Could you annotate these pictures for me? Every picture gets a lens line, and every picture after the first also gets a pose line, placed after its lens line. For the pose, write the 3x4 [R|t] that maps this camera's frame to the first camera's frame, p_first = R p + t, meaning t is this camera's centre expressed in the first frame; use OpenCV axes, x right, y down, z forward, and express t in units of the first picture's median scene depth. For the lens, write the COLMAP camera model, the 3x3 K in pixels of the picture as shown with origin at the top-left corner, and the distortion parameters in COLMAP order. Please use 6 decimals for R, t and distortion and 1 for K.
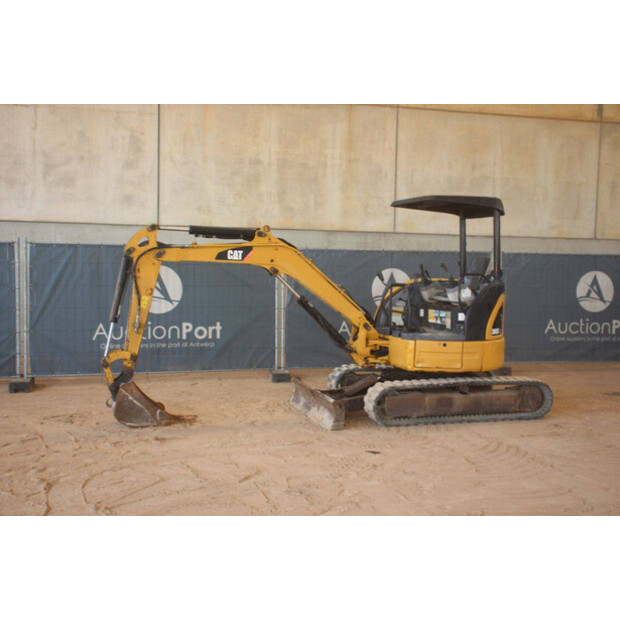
lens RADIAL K [[727.6, 0, 312.0], [0, 727.6, 302.1], [0, 0, 1]] dist [-0.004598, 0.000000]
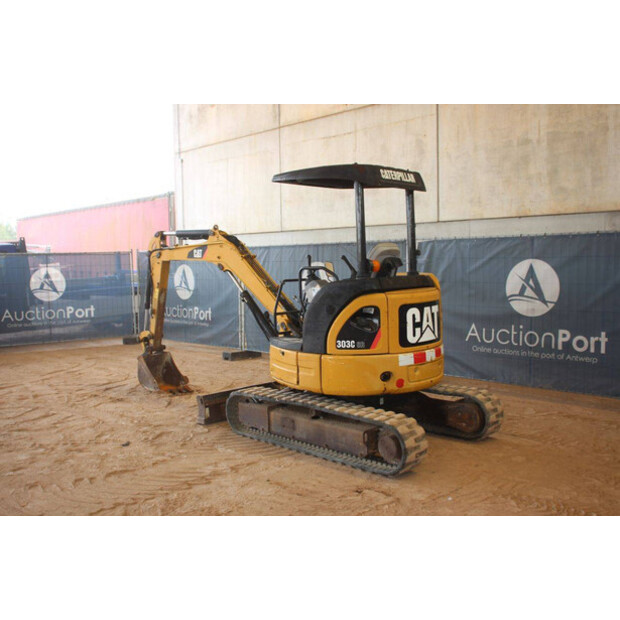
lens RADIAL K [[640.5, 0, 305.0], [0, 640.5, 310.7], [0, 0, 1]] dist [-0.049073, 0.000000]
pose [[0.471914, 0.045299, -0.880480, 0.642921], [-0.020502, 0.998973, 0.040407, -0.015511], [0.881406, -0.001017, 0.472358, 0.519799]]
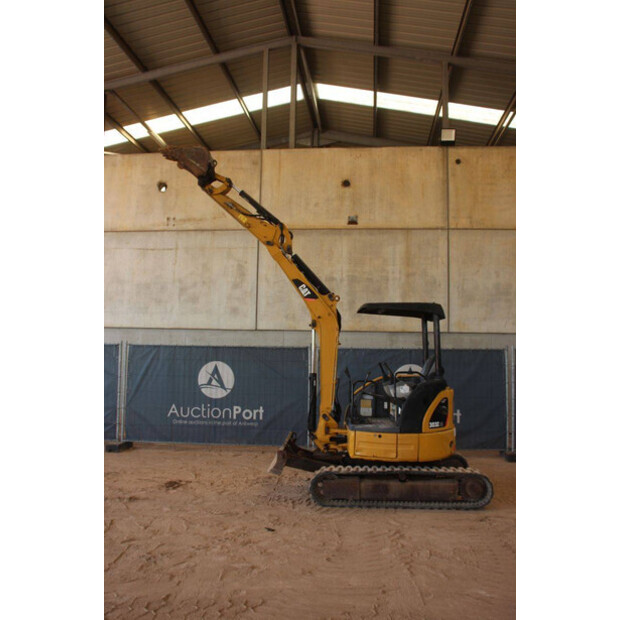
lens RADIAL K [[553.7, 0, 307.9], [0, 553.7, 309.2], [0, 0, 1]] dist [-0.143654, 0.138134]
pose [[0.937555, -0.028630, -0.346657, 0.288725], [-0.018284, 0.991173, -0.131310, -0.015998], [0.347356, 0.129448, 0.928756, 0.122619]]
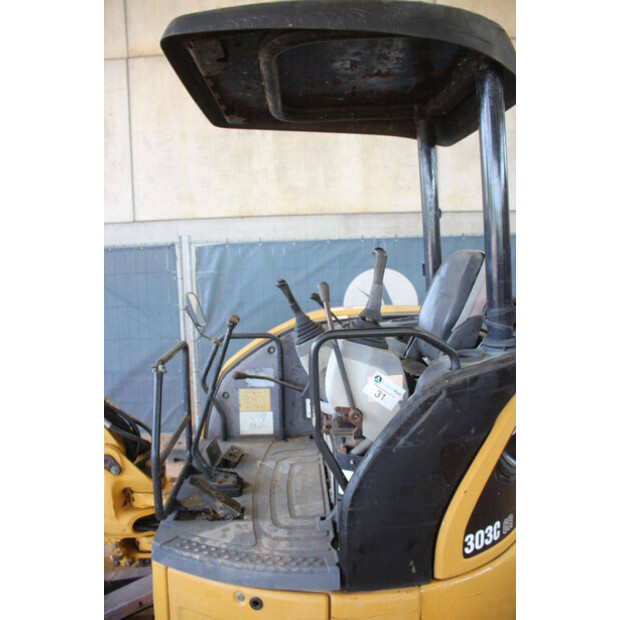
lens RADIAL K [[507.0, 0, 309.0], [0, 507.0, 310.9], [0, 0, 1]] dist [-0.121857, 0.050265]
pose [[0.953176, -0.008435, -0.302299, 0.196037], [0.029839, 0.997356, 0.066257, -0.044370], [0.300941, -0.072175, 0.950908, 0.649675]]
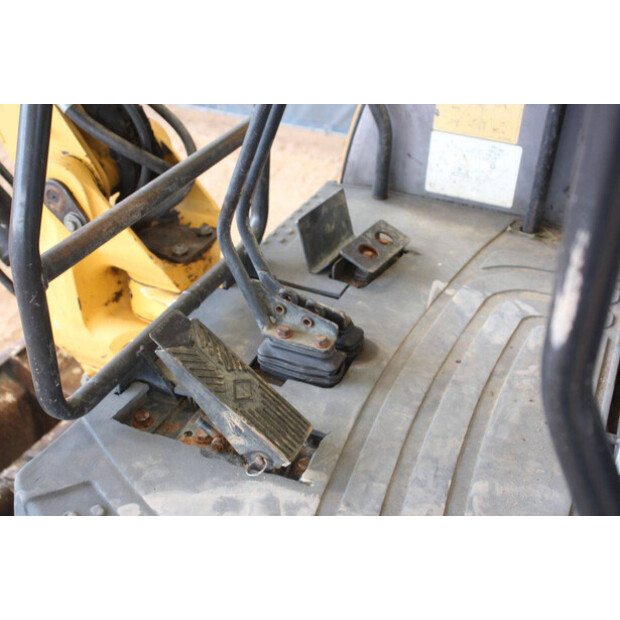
lens RADIAL K [[823.9, 0, 311.2], [0, 823.9, 306.4], [0, 0, 1]] dist [0.045460, 0.000000]
pose [[0.738436, 0.359918, -0.570238, 0.170037], [-0.047778, 0.871445, 0.488160, -0.024800], [0.672629, -0.333230, 0.660703, 0.741711]]
